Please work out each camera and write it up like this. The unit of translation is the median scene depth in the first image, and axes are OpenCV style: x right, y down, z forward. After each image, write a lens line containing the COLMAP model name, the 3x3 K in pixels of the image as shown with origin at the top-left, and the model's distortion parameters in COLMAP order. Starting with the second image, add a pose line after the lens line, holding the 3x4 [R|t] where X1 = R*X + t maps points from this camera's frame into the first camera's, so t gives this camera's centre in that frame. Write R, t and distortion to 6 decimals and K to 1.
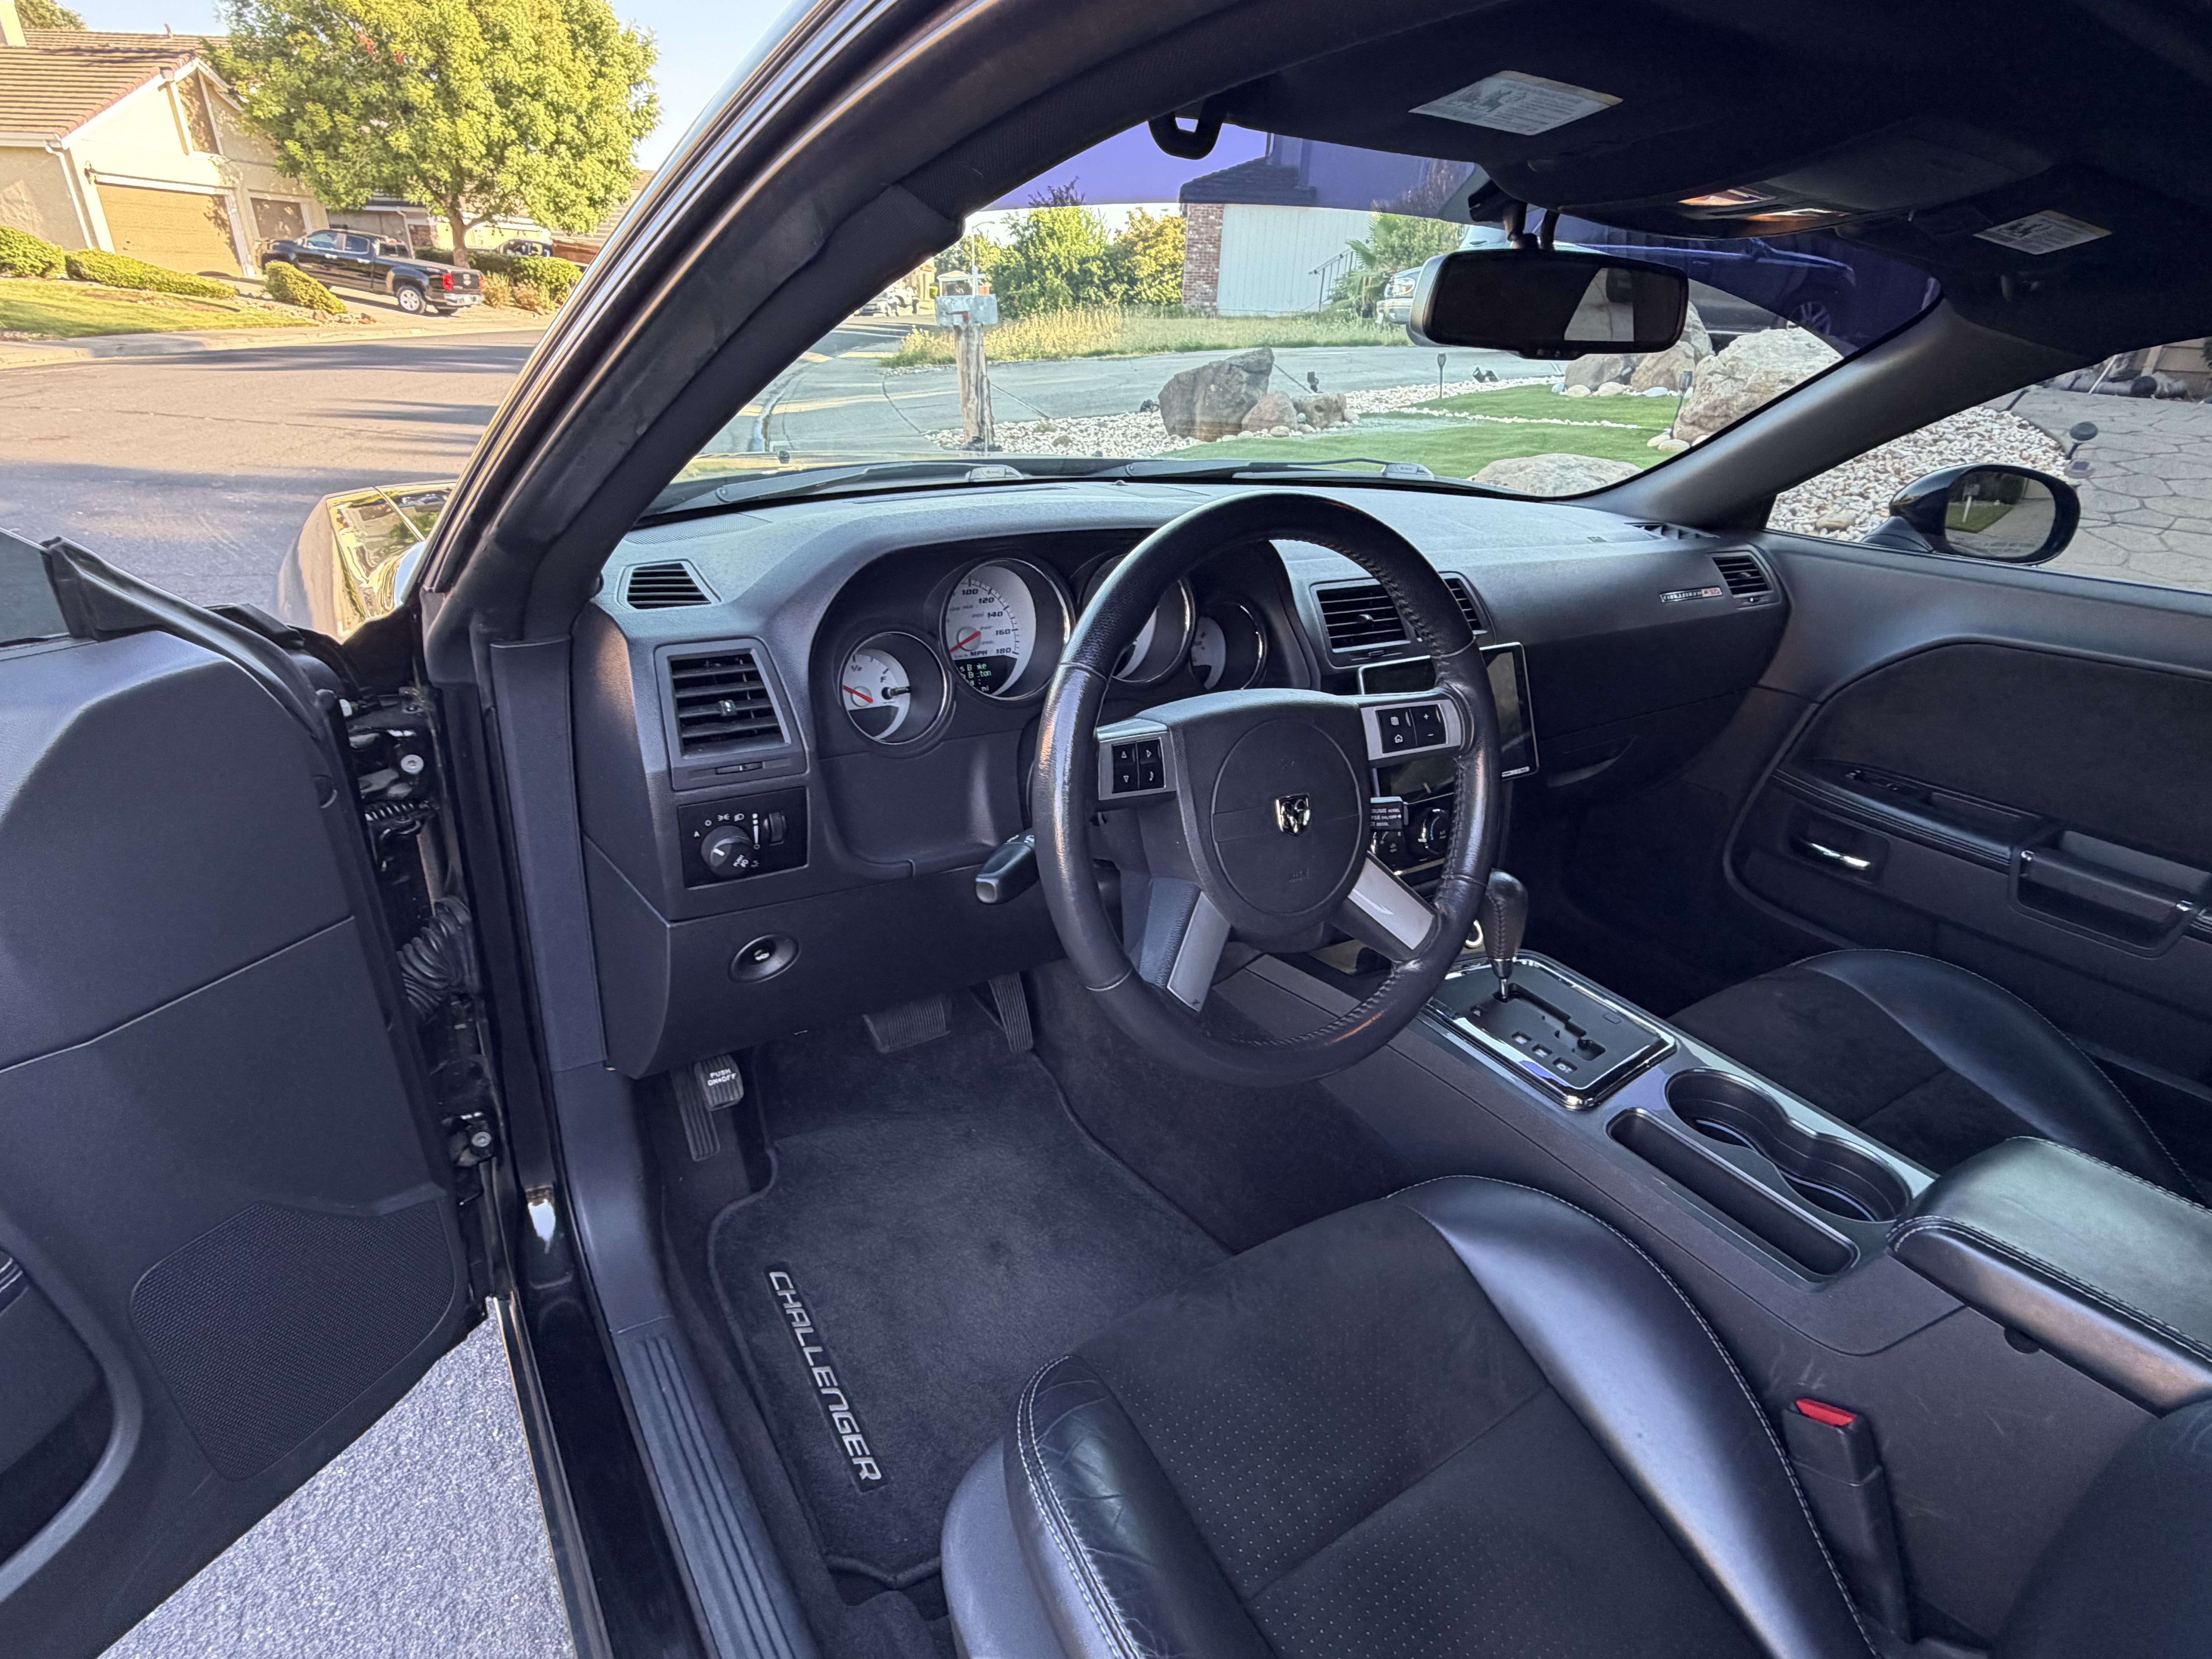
lens RADIAL K [[1146.5, 0, 1085.4], [0, 1146.5, 827.1], [0, 0, 1]] dist [-0.000178, 0.001088]
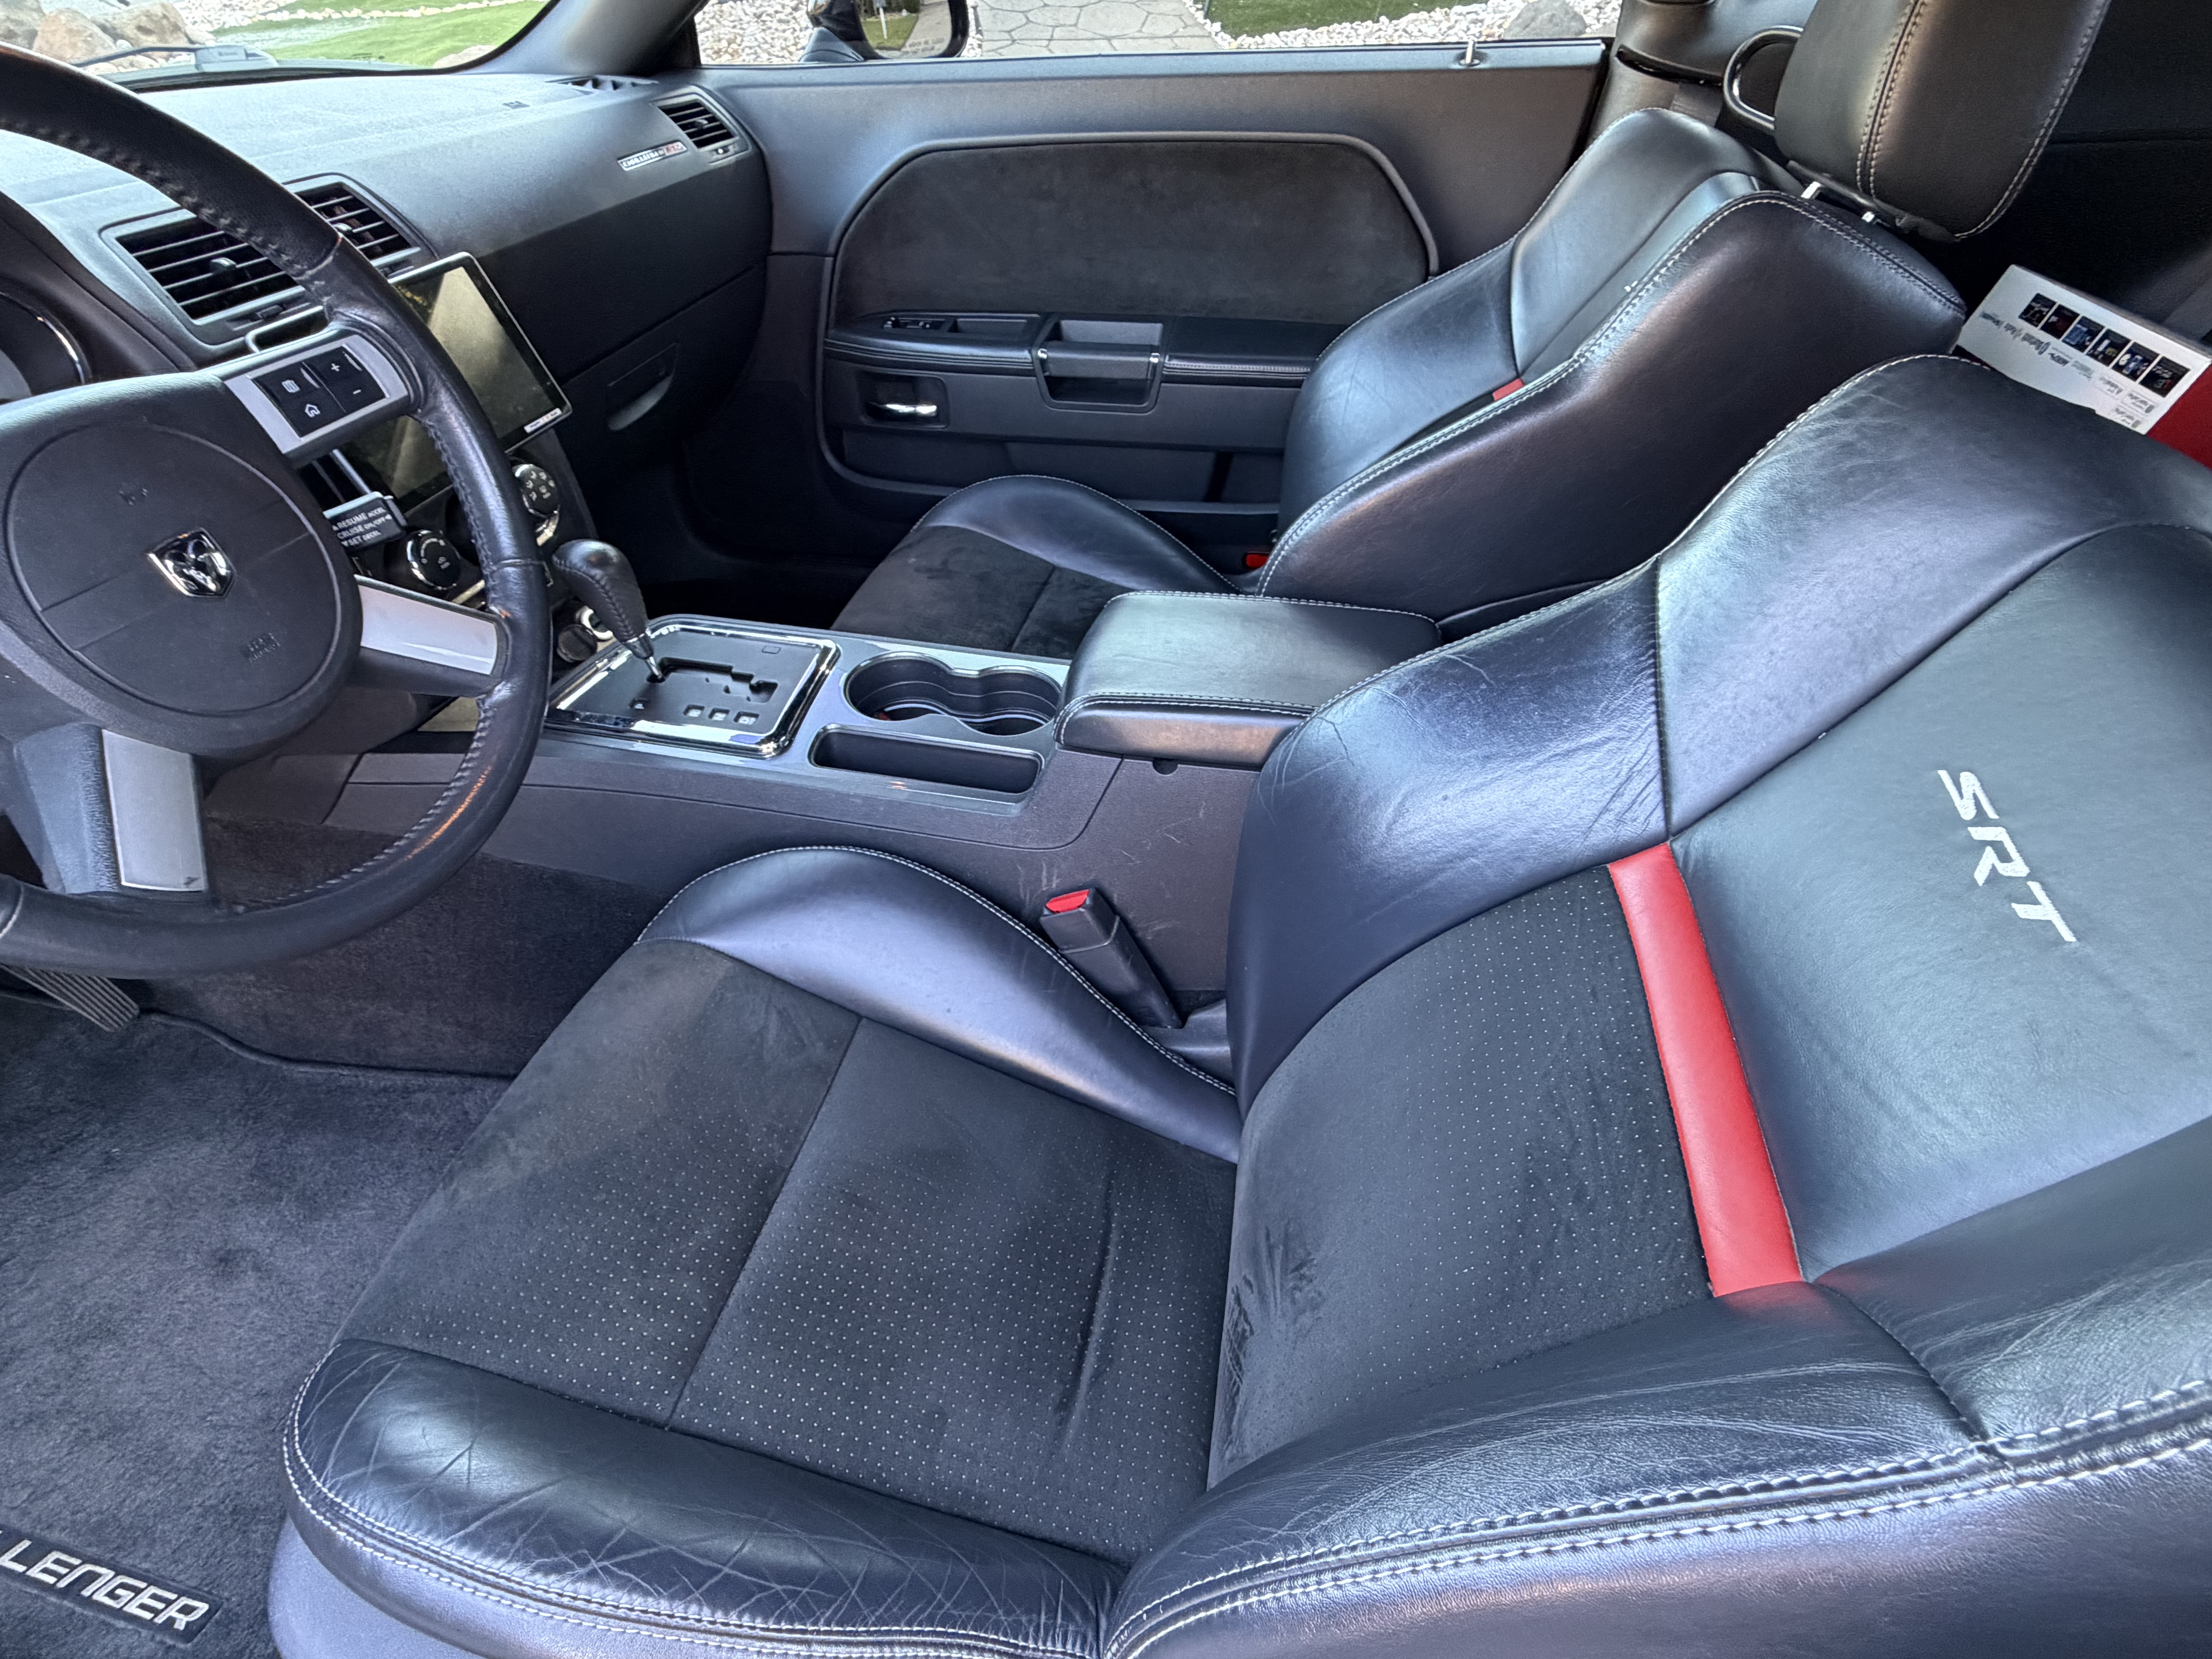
lens RADIAL K [[1111.6, 0, 1095.3], [0, 1111.6, 822.0], [0, 0, 1]] dist [0.001305, 0.000101]
pose [[0.713813, -0.488092, 0.502232, 0.126257], [0.335158, 0.867757, 0.366971, 0.045710], [-0.614931, -0.093621, 0.783004, 0.116735]]
